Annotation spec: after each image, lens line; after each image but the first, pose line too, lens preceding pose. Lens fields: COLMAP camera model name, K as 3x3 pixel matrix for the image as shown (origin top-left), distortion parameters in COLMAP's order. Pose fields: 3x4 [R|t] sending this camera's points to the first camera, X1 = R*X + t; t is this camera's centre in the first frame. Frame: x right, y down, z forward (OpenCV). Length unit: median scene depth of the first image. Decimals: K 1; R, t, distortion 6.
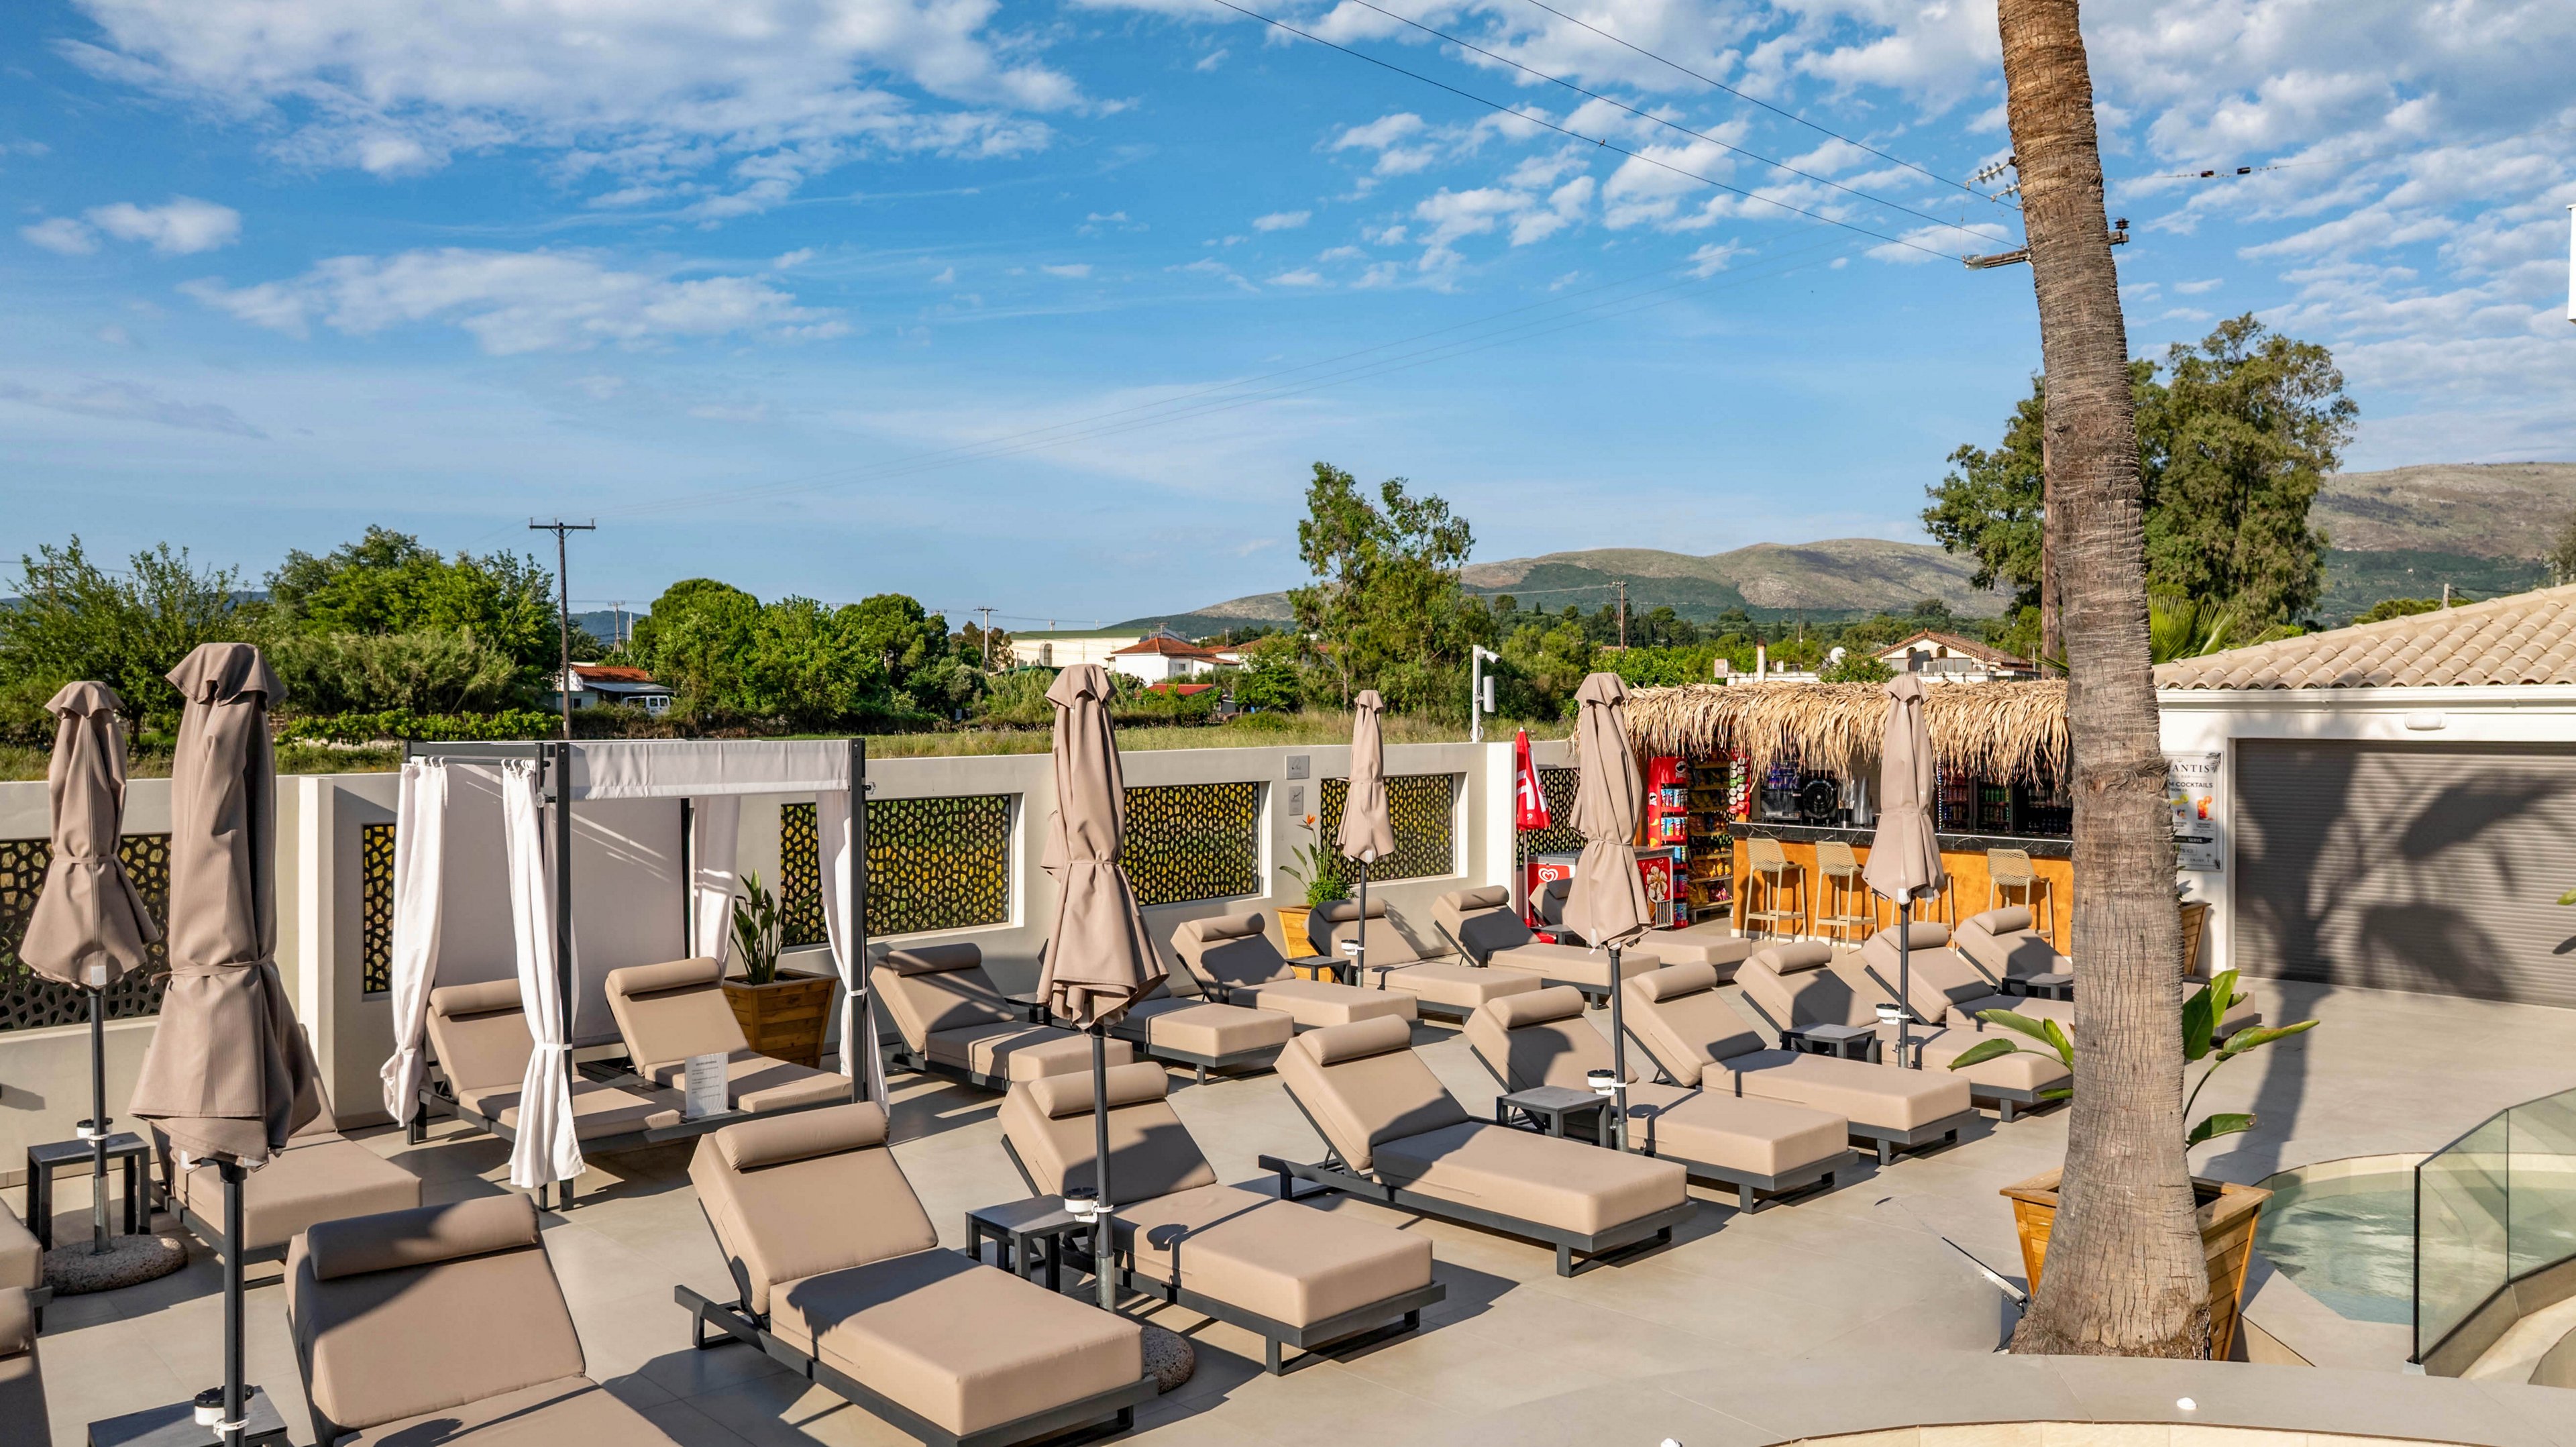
lens RADIAL K [[1789.5, 0, 1288.0], [0, 1789.5, 723.5], [0, 0, 1]] dist [-0.014786, 0.000878]
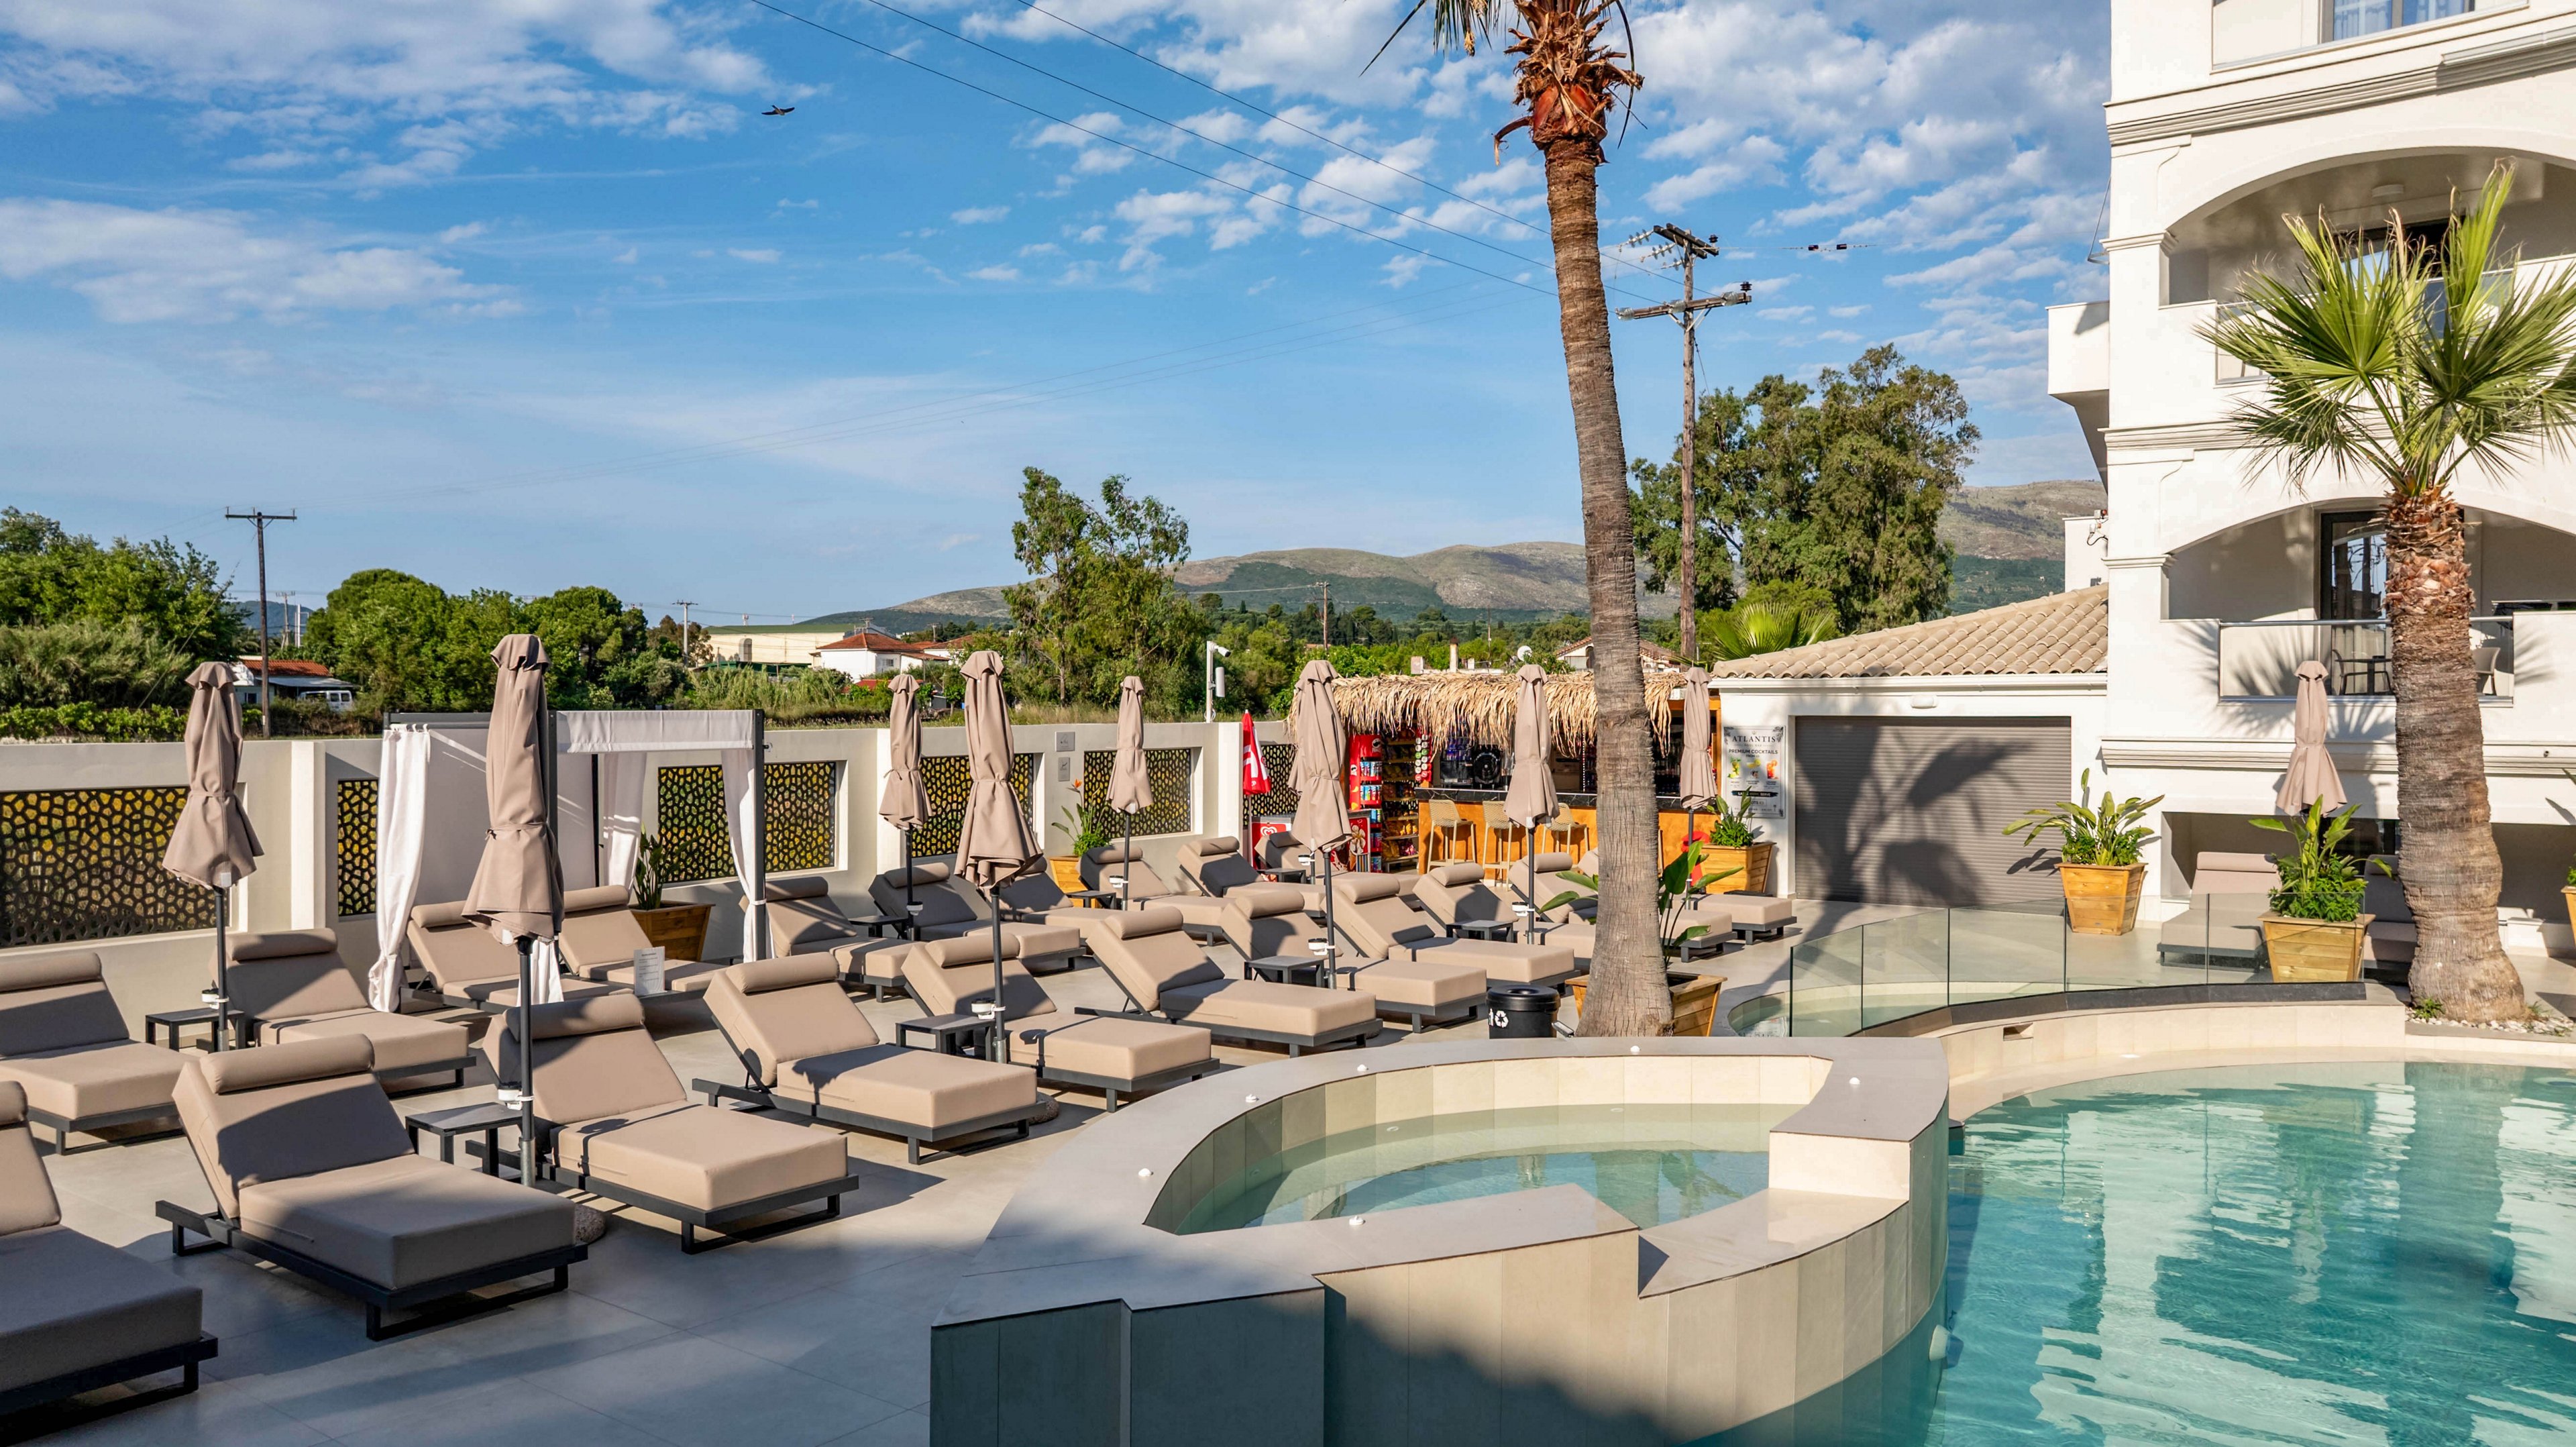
lens RADIAL K [[1795.5, 0, 1288.0], [0, 1795.5, 723.5], [0, 0, 1]] dist [-0.028073, -0.000092]
pose [[0.986529, -0.001895, 0.163575, -0.039702], [0.001652, 0.999997, 0.001623, 0.009505], [-0.163578, -0.001331, 0.986529, -0.197254]]
